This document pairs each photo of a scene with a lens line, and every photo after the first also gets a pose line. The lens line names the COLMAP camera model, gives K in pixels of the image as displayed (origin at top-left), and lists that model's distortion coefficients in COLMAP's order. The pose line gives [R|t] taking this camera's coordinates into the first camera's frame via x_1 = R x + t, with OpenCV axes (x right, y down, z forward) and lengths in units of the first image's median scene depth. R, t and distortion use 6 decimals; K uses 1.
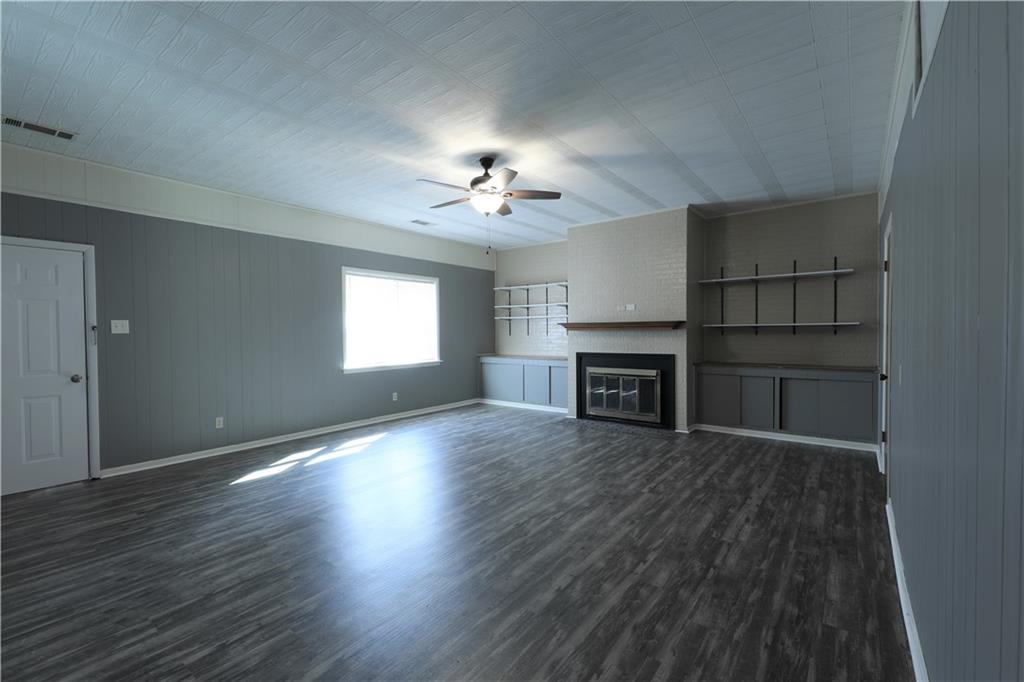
lens RADIAL K [[442.1, 0, 517.7], [0, 442.1, 341.0], [0, 0, 1]] dist [0.002568, -0.002203]
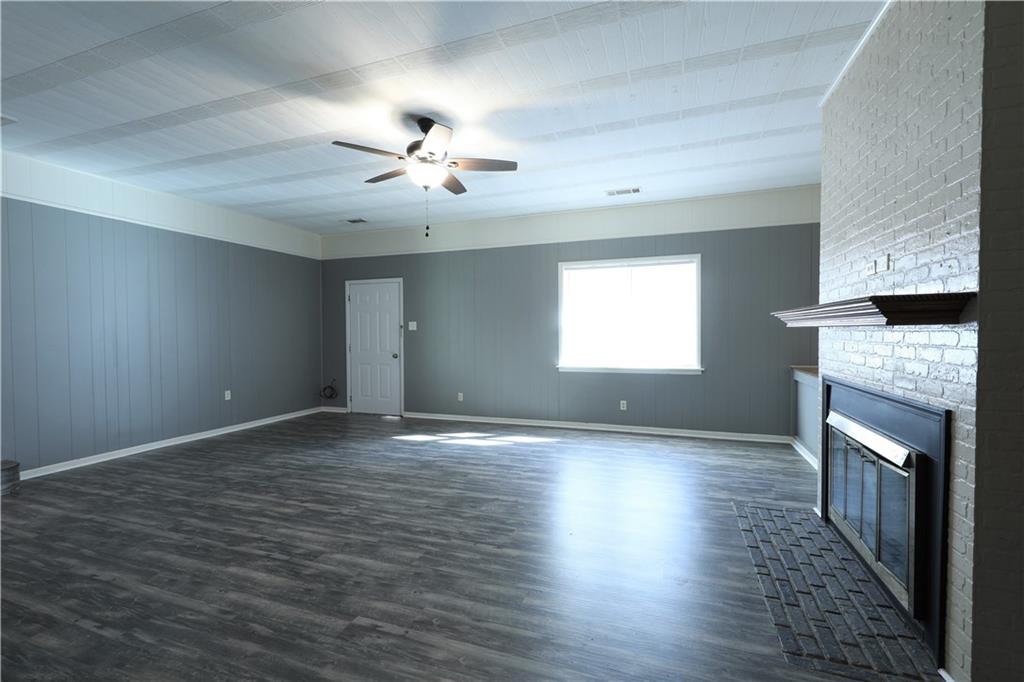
lens RADIAL K [[442.1, 0, 516.8], [0, 442.1, 341.1], [0, 0, 1]] dist [0.002568, -0.002203]
pose [[0.303144, 0.029660, -0.952483, 0.754567], [-0.017416, 0.999521, 0.025582, -0.025002], [0.952785, 0.008833, 0.303516, 0.887207]]
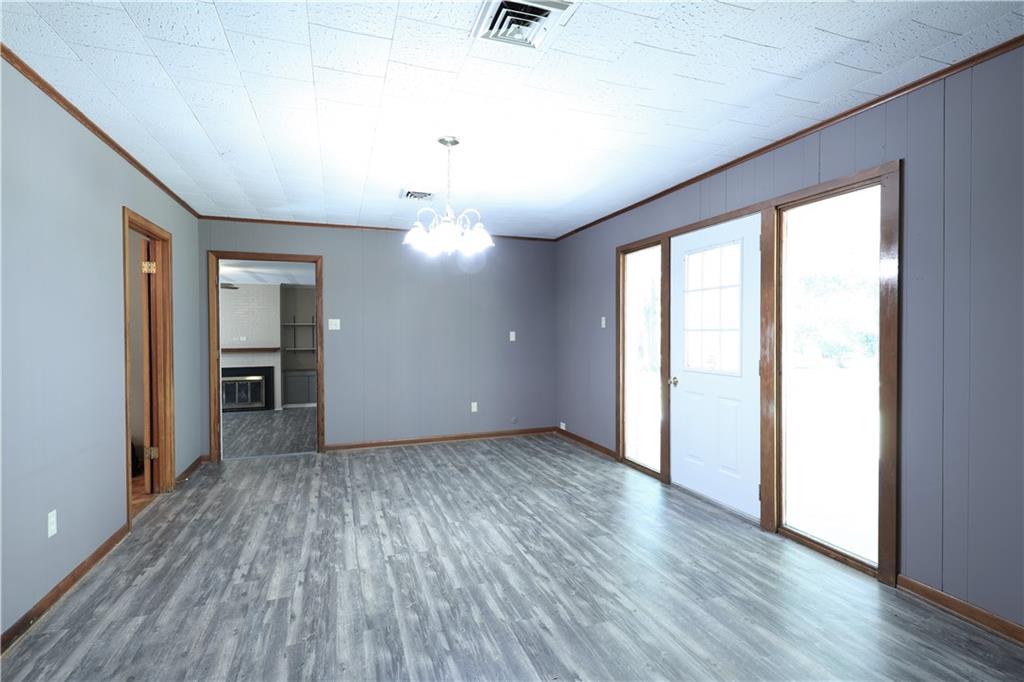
lens RADIAL K [[484.6, 0, 511.9], [0, 484.6, 340.4], [0, 0, 1]] dist [0.004176, -0.001227]
pose [[0.555232, -0.013706, 0.831583, -0.994834], [0.017028, 0.999842, 0.005109, -0.092145], [-0.831521, 0.011324, 0.555377, -1.186897]]
